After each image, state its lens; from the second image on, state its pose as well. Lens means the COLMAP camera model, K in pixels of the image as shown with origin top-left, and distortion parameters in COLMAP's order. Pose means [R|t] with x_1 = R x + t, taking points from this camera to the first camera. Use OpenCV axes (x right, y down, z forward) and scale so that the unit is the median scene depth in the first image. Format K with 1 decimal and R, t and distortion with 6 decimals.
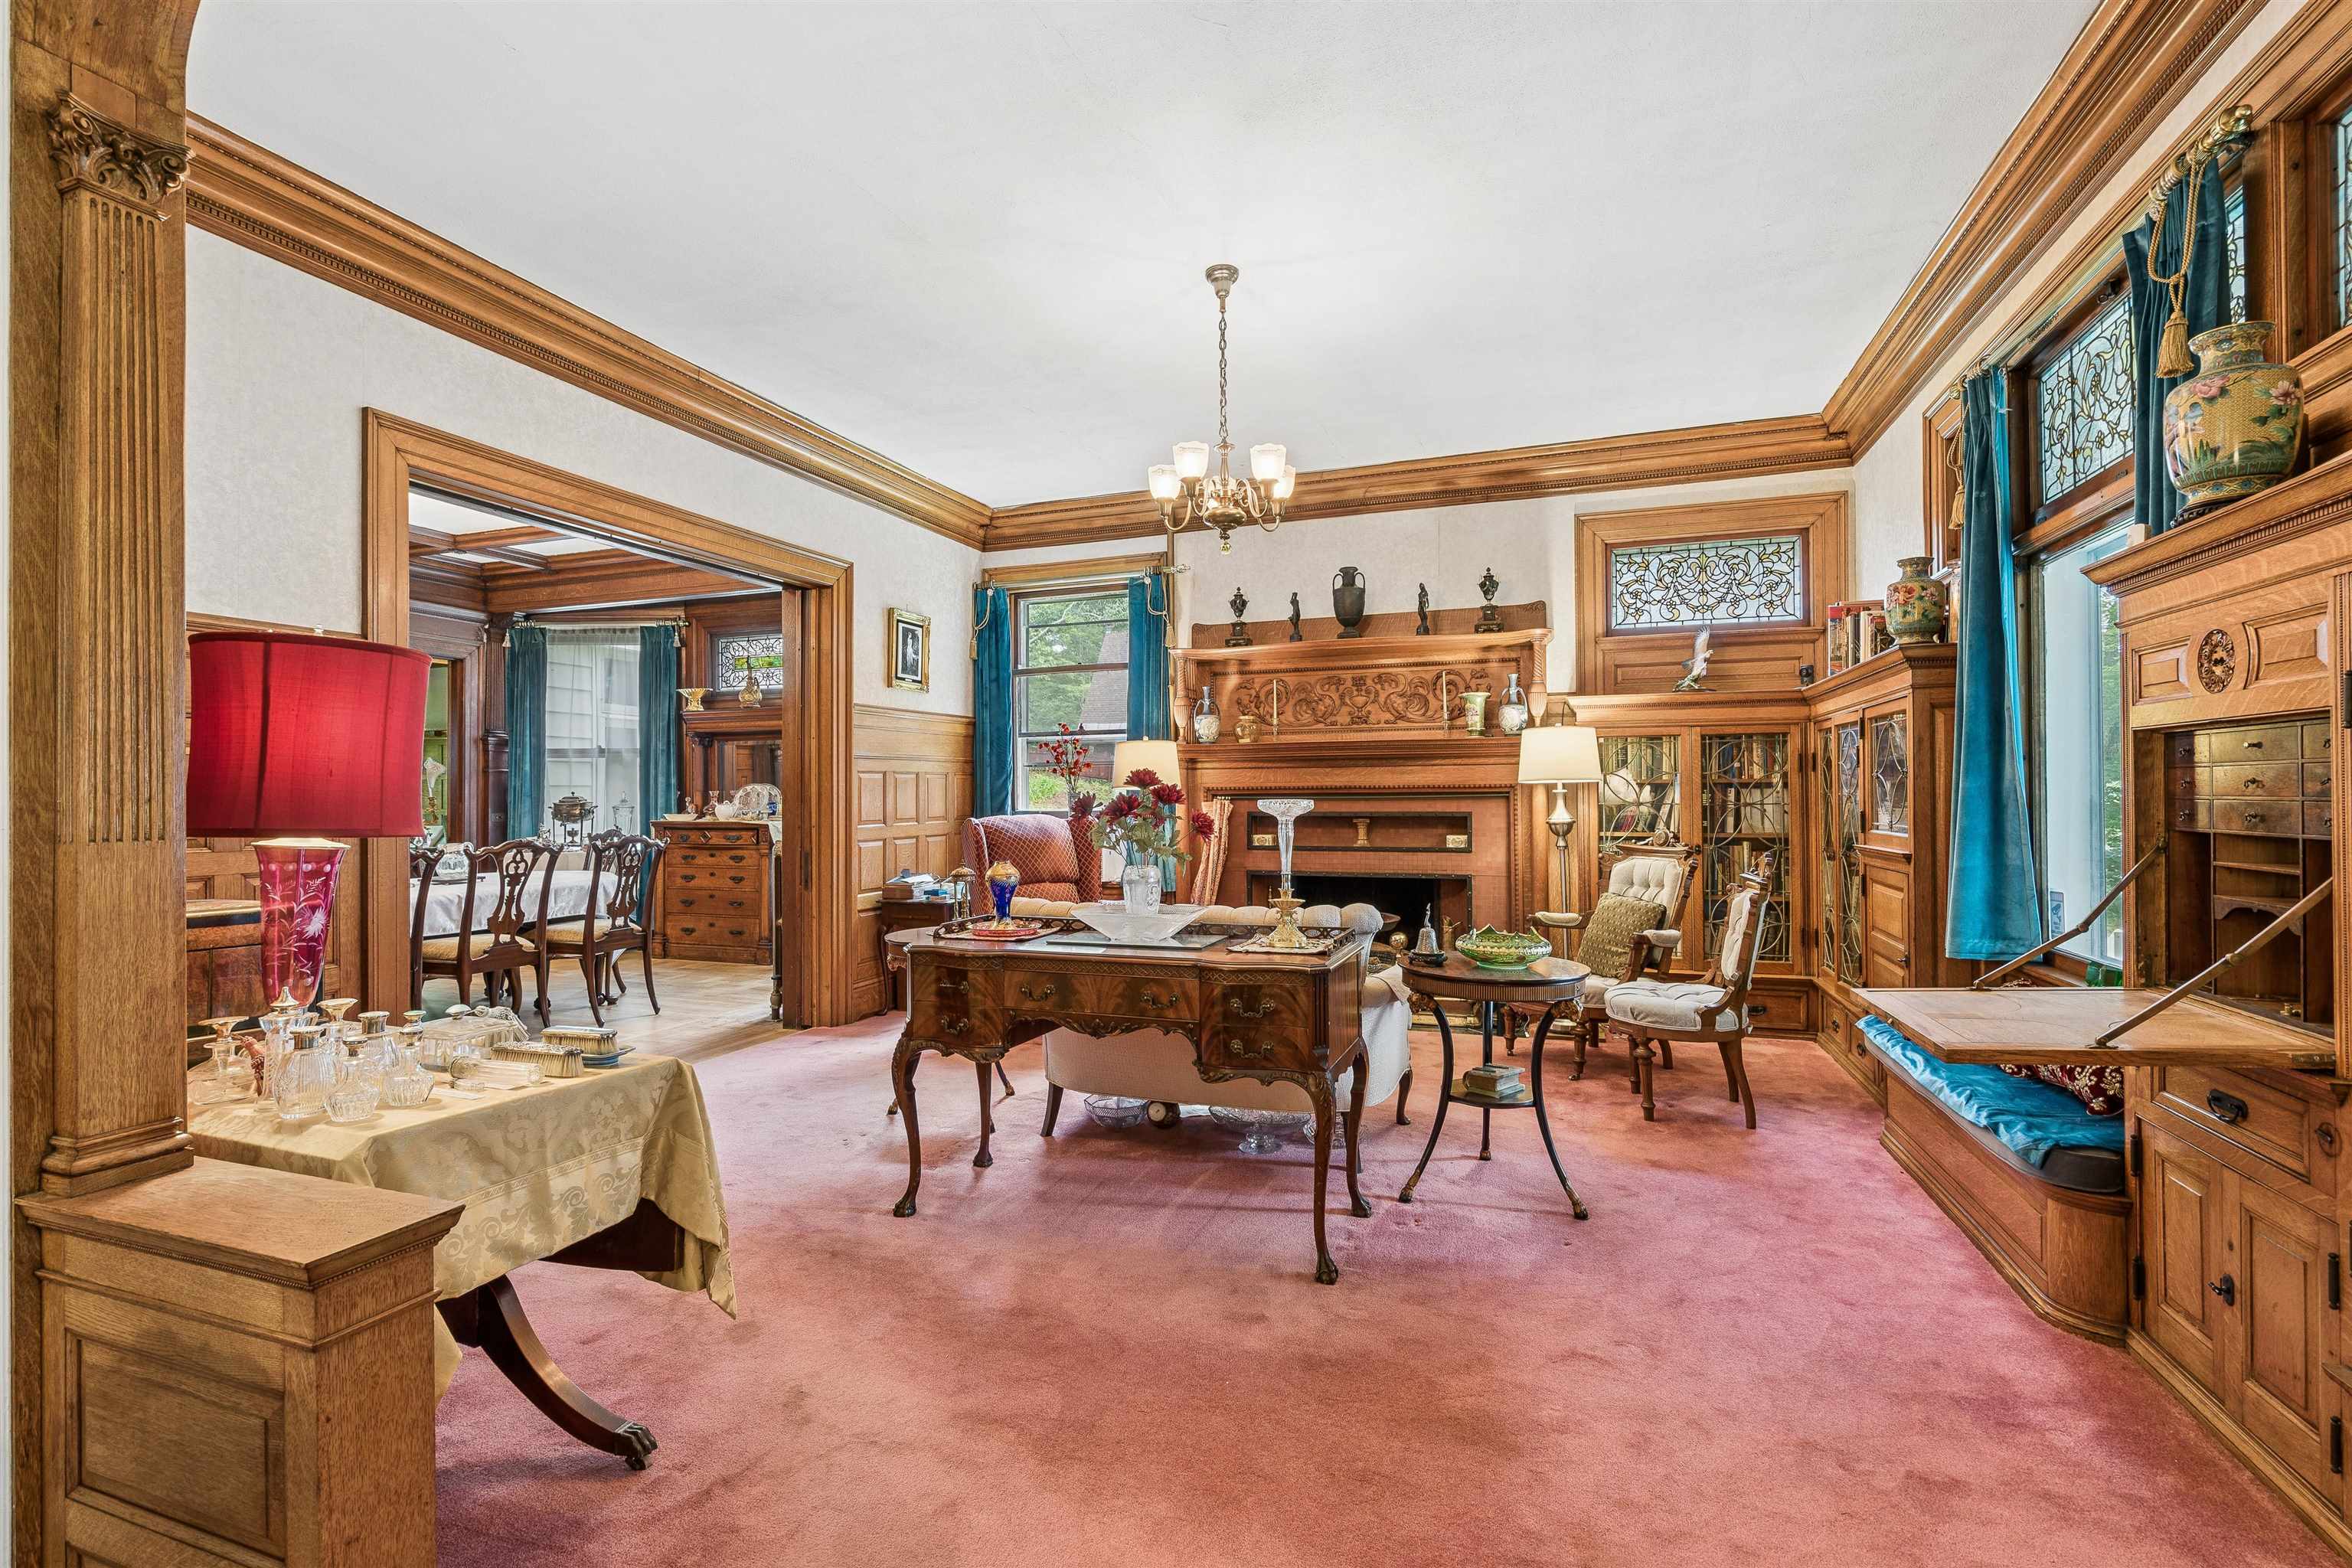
lens RADIAL K [[1075.1, 0, 1185.6], [0, 1075.1, 787.2], [0, 0, 1]] dist [-0.002248, 0.001917]
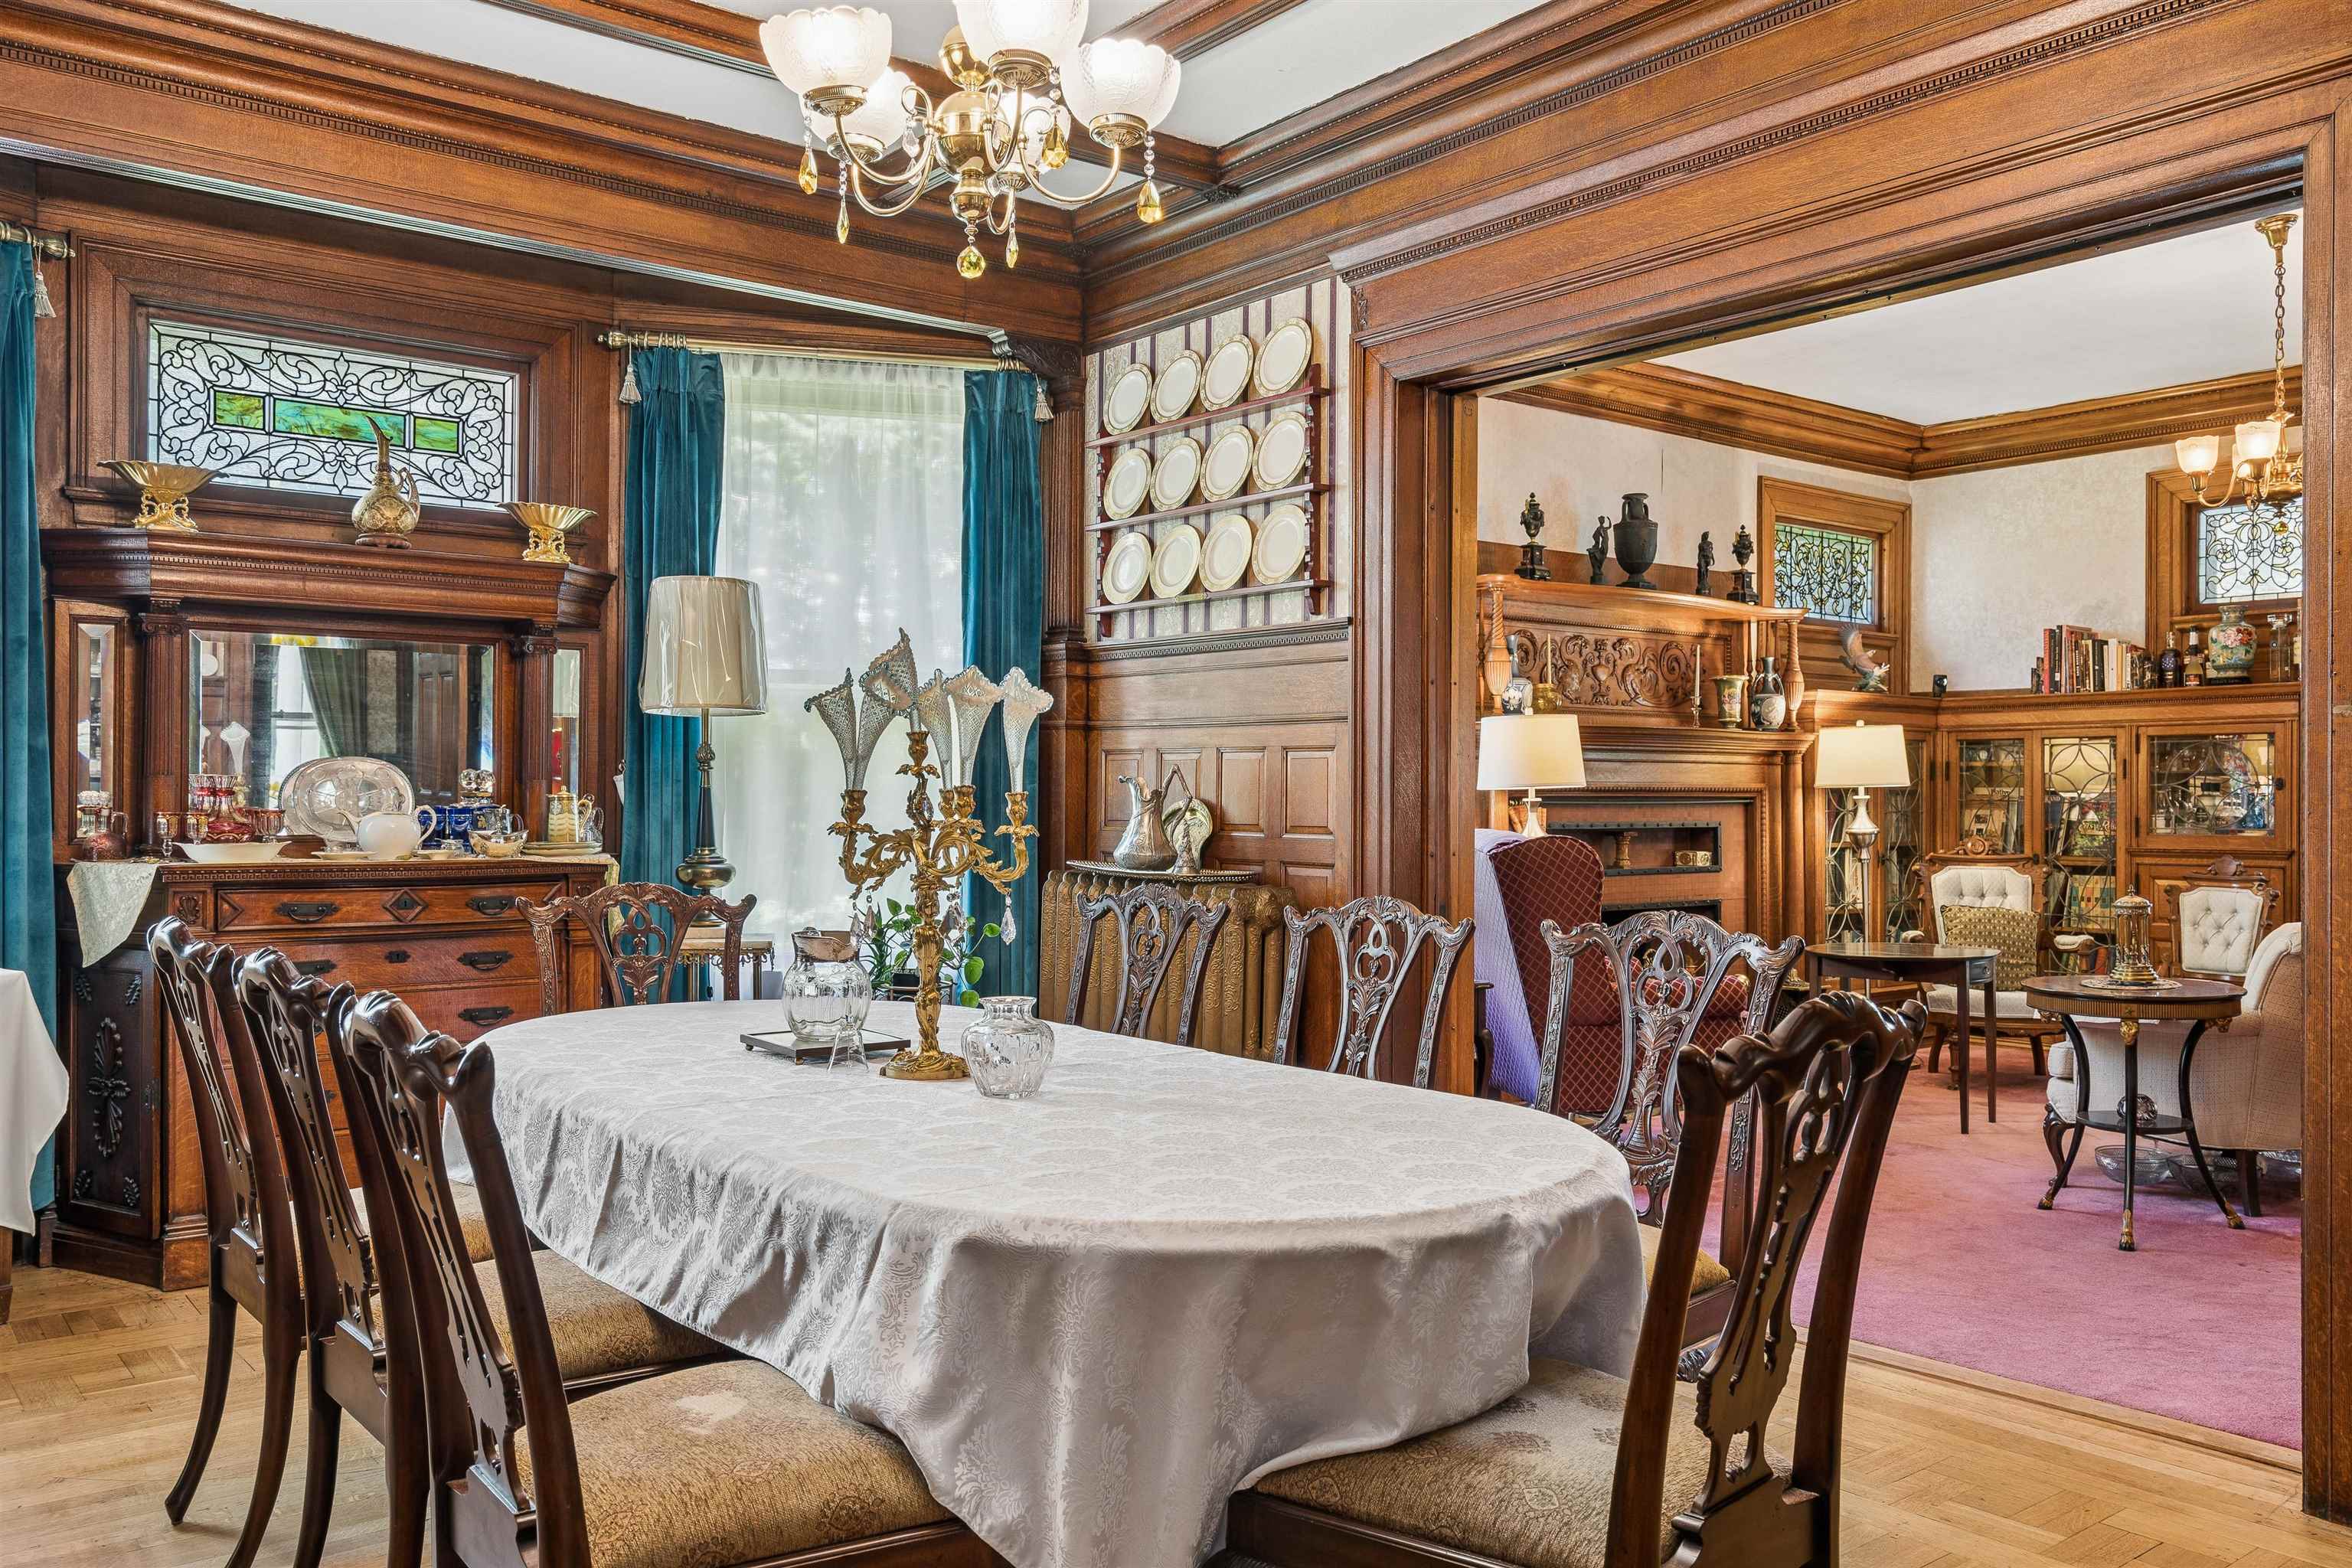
lens RADIAL K [[1850.8, 0, 1171.8], [0, 1850.8, 779.2], [0, 0, 1]] dist [0.049898, 0.004165]
pose [[0.520869, 0.015927, 0.853488, -1.296279], [-0.010405, 0.999870, -0.012309, 0.014028], [-0.853573, -0.002469, 0.520967, 0.707584]]
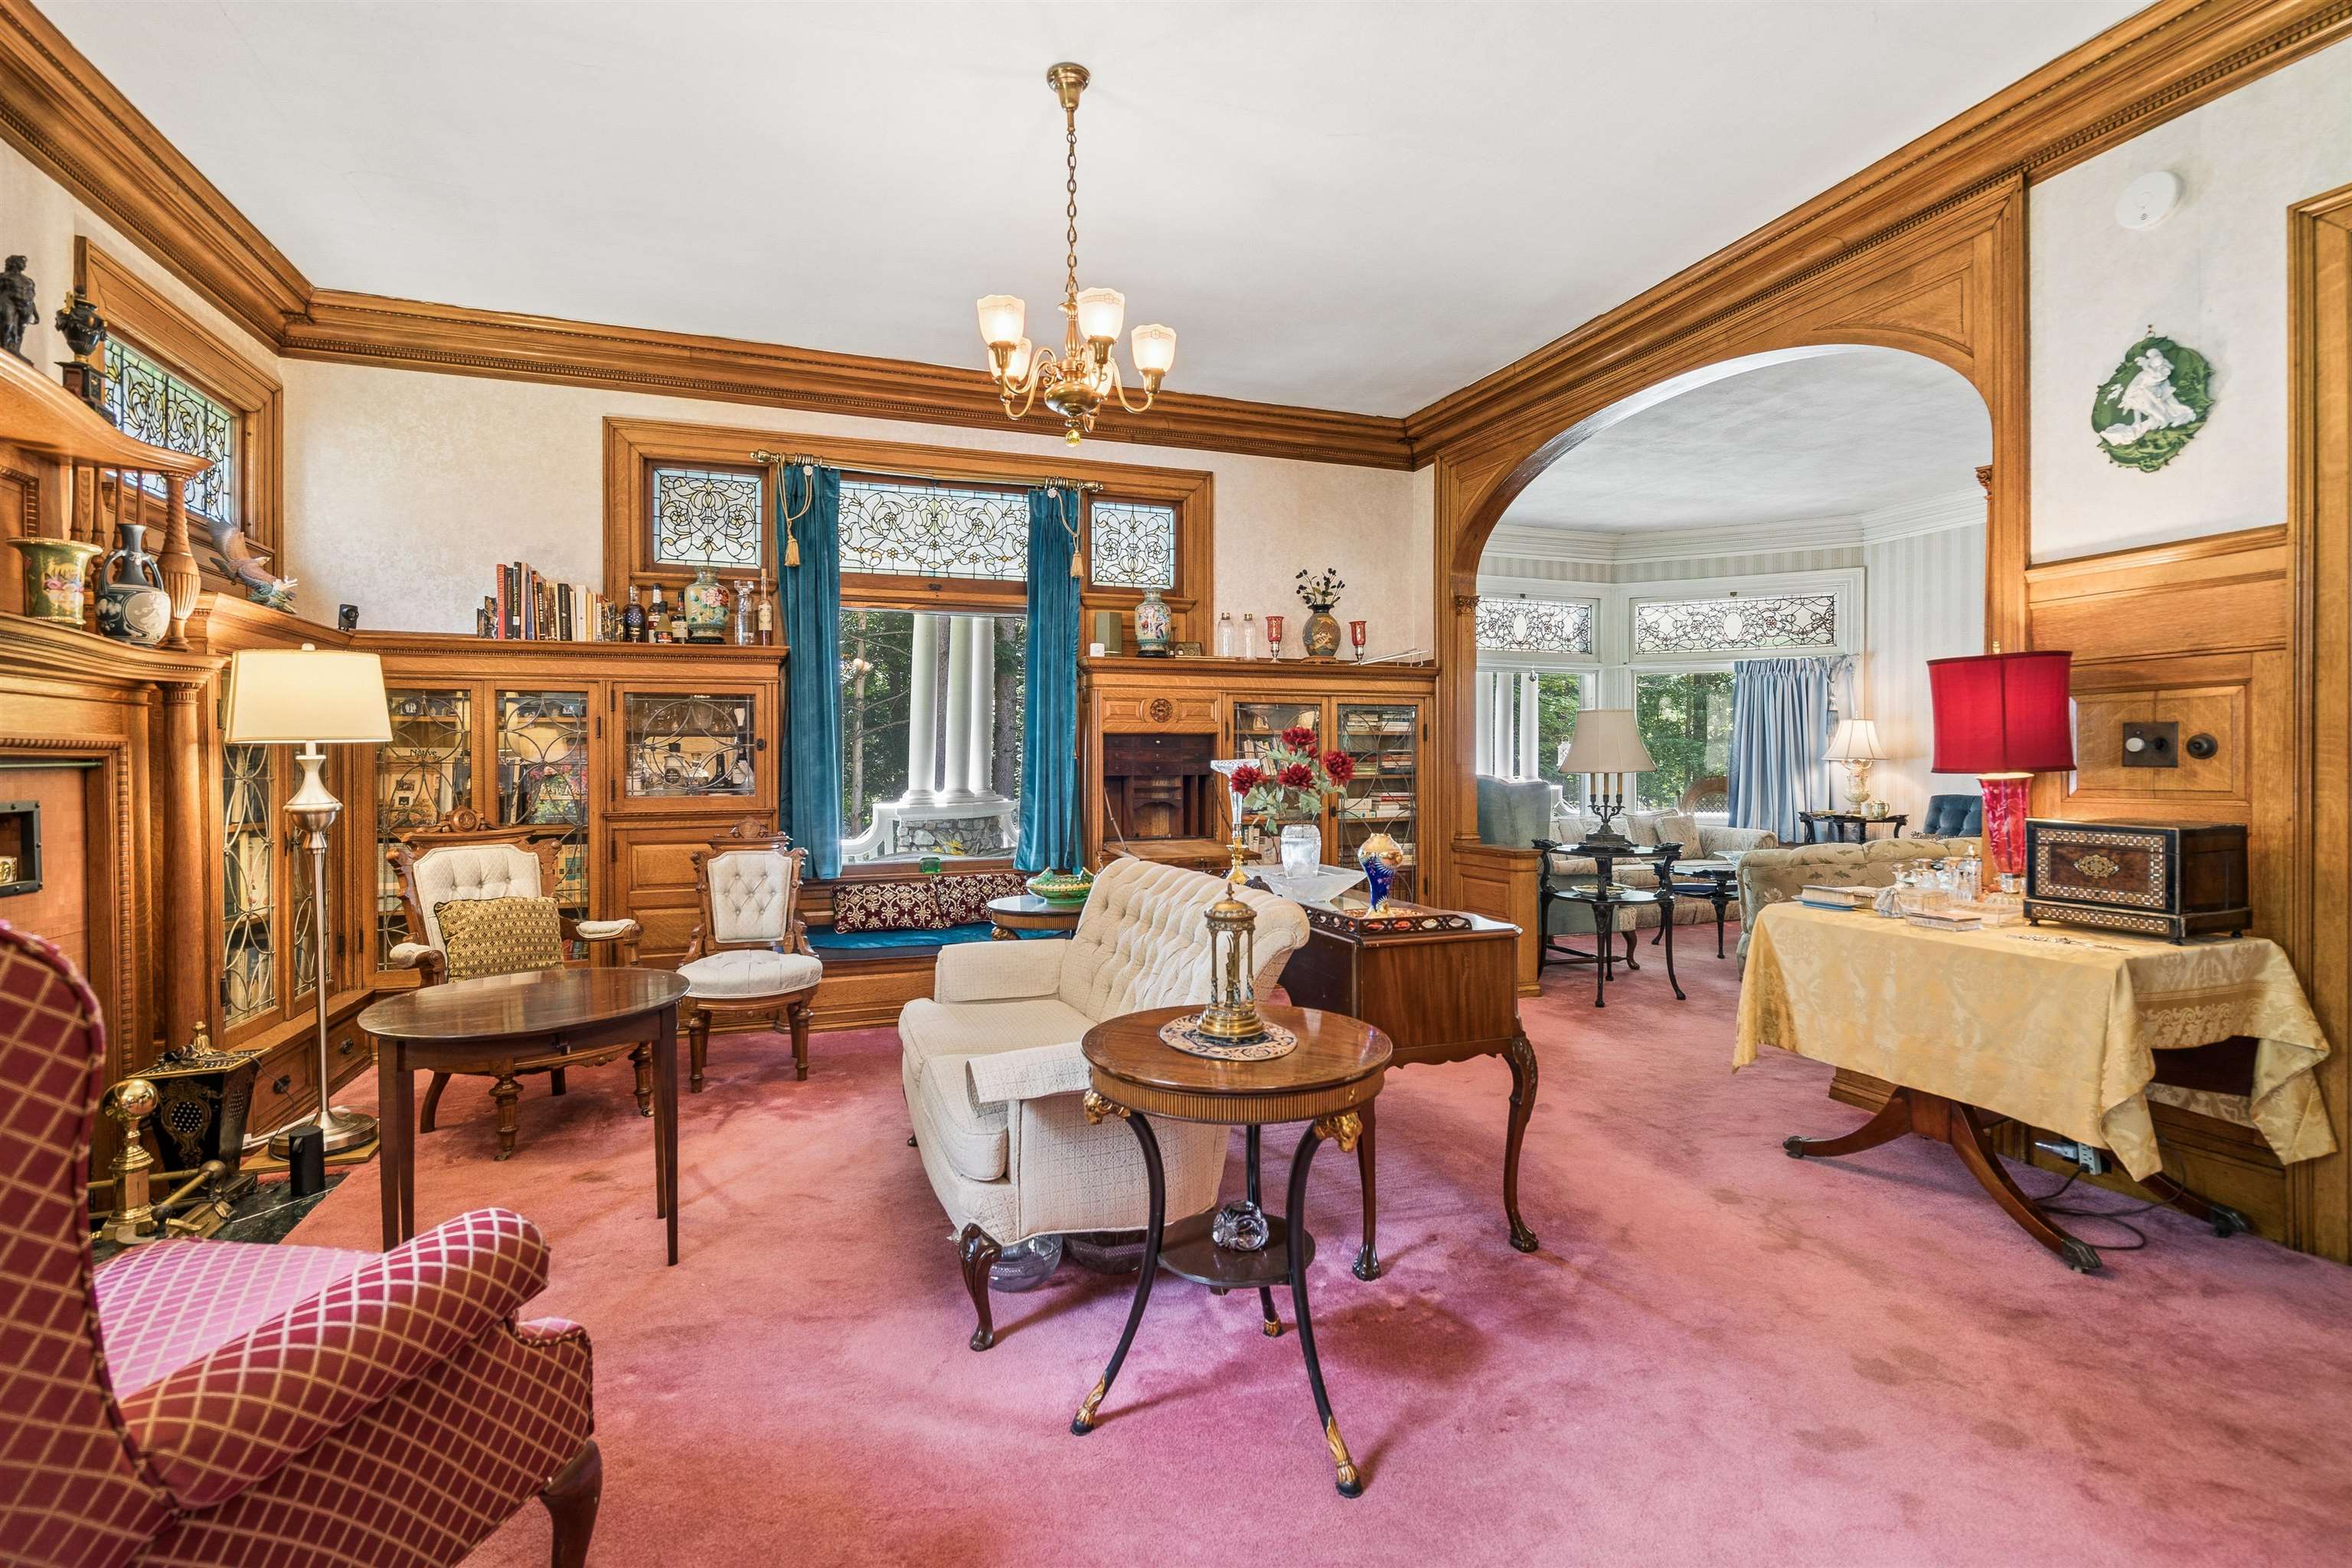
lens RADIAL K [[1075.1, 0, 1169.2], [0, 1075.1, 767.3], [0, 0, 1]] dist [-0.002248, 0.001917]
pose [[-0.641696, 0.005920, 0.766936, -0.434074], [0.004156, 0.999982, -0.004241, 0.014020], [-0.766947, 0.000466, -0.641710, 1.049734]]
